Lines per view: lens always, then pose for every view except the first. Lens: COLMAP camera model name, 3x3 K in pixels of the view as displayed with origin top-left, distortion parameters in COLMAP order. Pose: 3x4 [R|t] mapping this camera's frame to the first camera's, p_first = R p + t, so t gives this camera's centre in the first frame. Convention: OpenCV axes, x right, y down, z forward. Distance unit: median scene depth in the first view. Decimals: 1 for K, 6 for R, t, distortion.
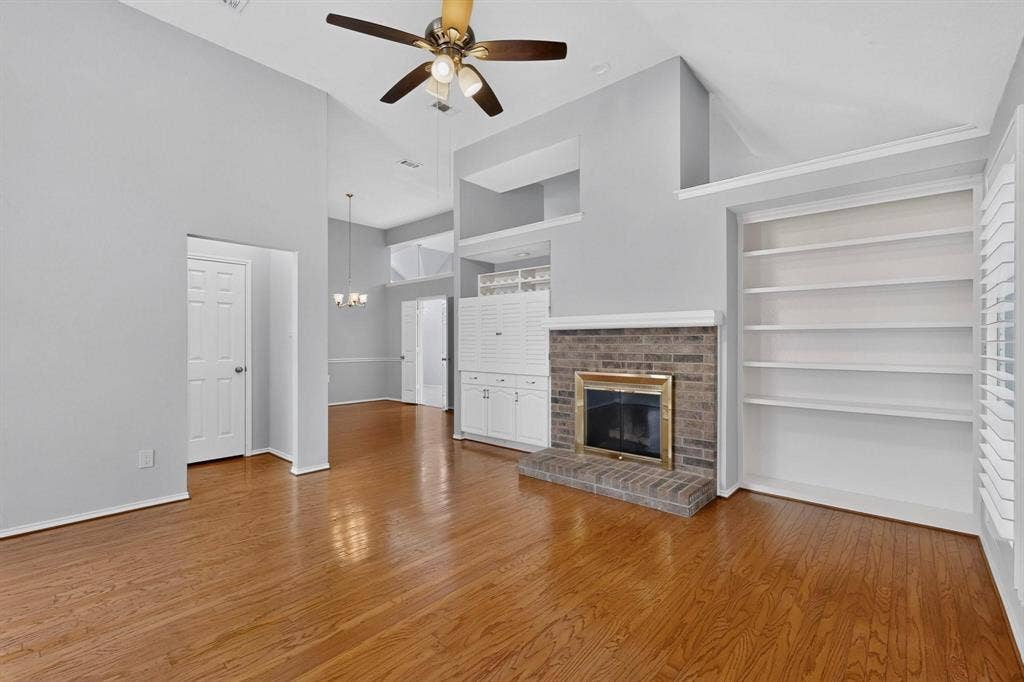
lens RADIAL K [[445.0, 0, 509.2], [0, 445.0, 343.5], [0, 0, 1]] dist [-0.000875, -0.000216]
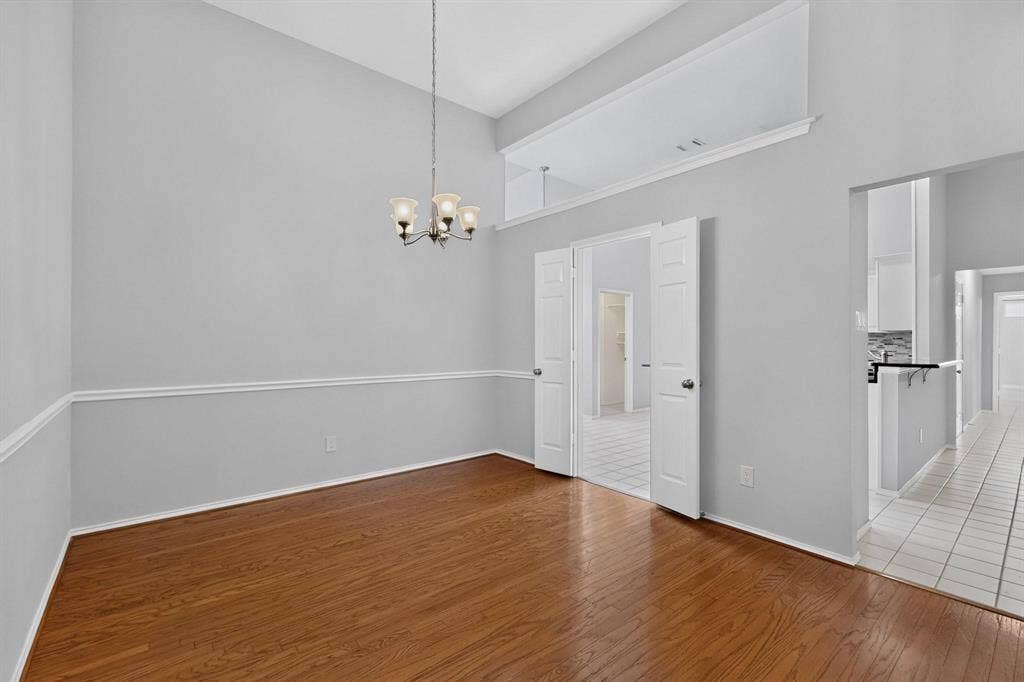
lens RADIAL K [[445.0, 0, 509.2], [0, 445.0, 343.5], [0, 0, 1]] dist [-0.000875, -0.000216]
pose [[0.988546, 0.002130, -0.150902, -0.198038], [-0.002491, 0.999994, -0.002206, 0.002670], [0.150896, 0.002557, 0.988546, 0.534489]]
